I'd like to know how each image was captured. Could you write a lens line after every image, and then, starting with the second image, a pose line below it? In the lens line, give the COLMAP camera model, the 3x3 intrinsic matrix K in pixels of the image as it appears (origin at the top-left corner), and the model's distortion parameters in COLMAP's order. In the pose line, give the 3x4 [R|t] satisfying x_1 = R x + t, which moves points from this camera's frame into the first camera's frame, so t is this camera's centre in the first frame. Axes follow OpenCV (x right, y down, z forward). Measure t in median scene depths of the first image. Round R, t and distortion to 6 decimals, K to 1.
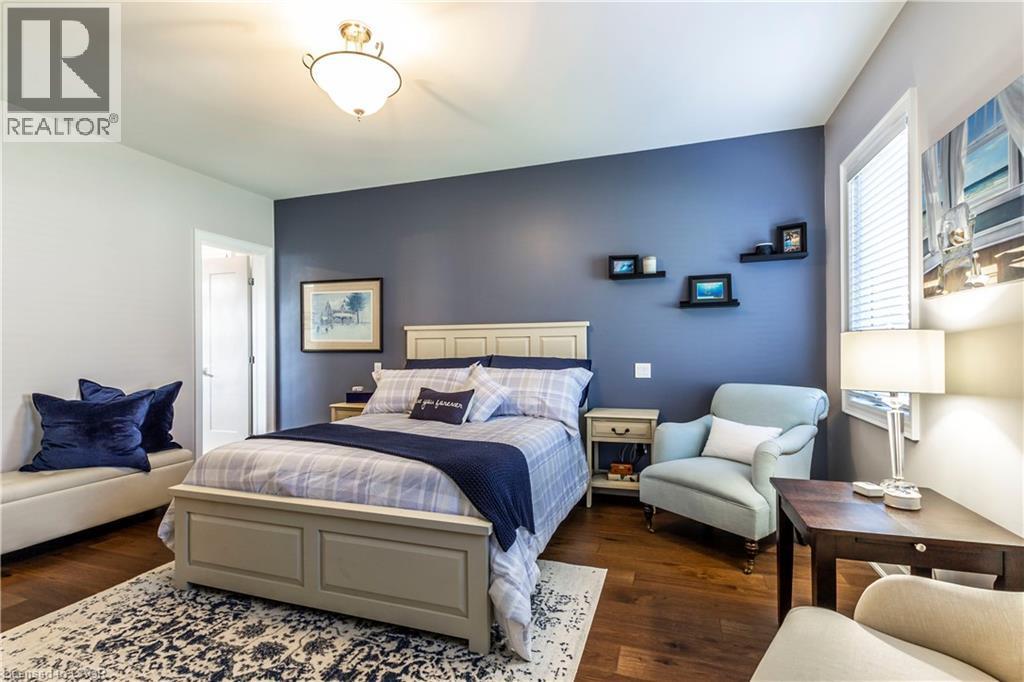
lens RADIAL K [[479.5, 0, 525.2], [0, 479.5, 346.8], [0, 0, 1]] dist [0.000354, -0.001254]
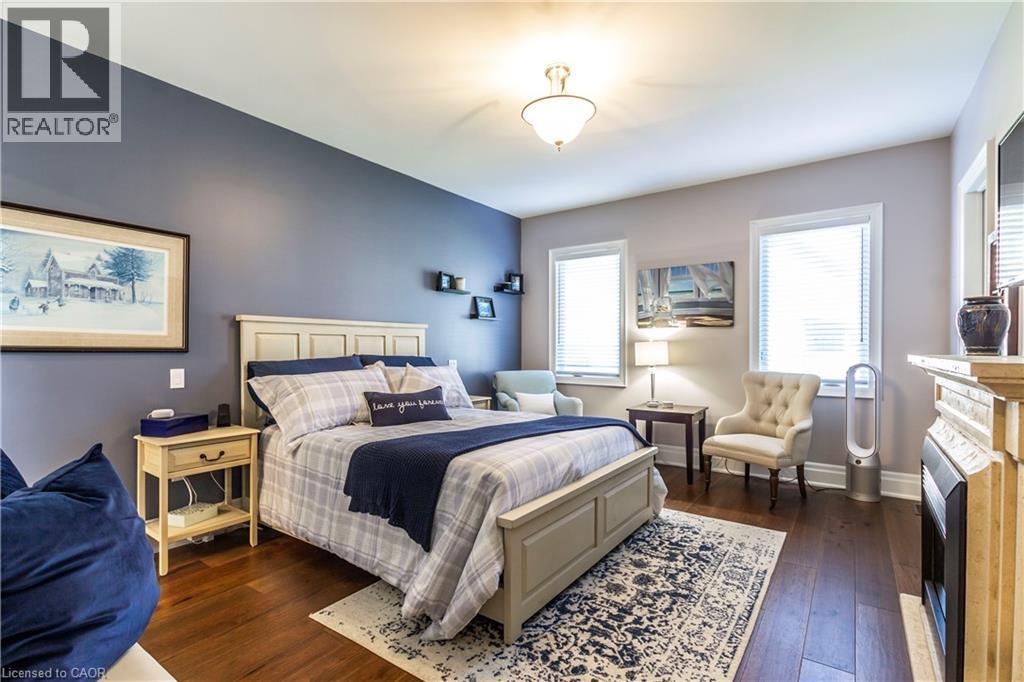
lens RADIAL K [[476.3, 0, 506.6], [0, 476.3, 355.4], [0, 0, 1]] dist [0.000756, -0.000664]
pose [[0.305752, -0.008597, 0.952072, -1.660469], [-0.006911, 0.999913, 0.011248, 0.013145], [-0.952086, -0.010019, 0.305666, 0.858258]]
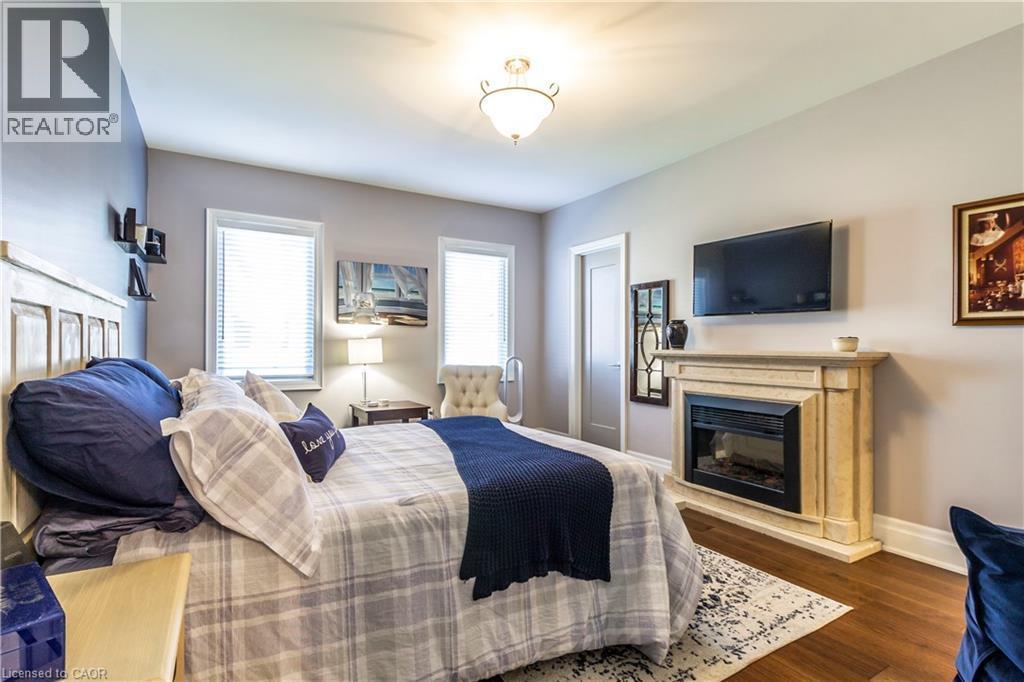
lens RADIAL K [[482.4, 0, 494.8], [0, 482.4, 344.6], [0, 0, 1]] dist [-0.000608, -0.000272]
pose [[-0.737800, 0.006303, 0.674990, -1.206947], [-0.001283, 0.999942, -0.010739, 0.019017], [-0.675018, -0.008790, -0.737749, 2.100959]]
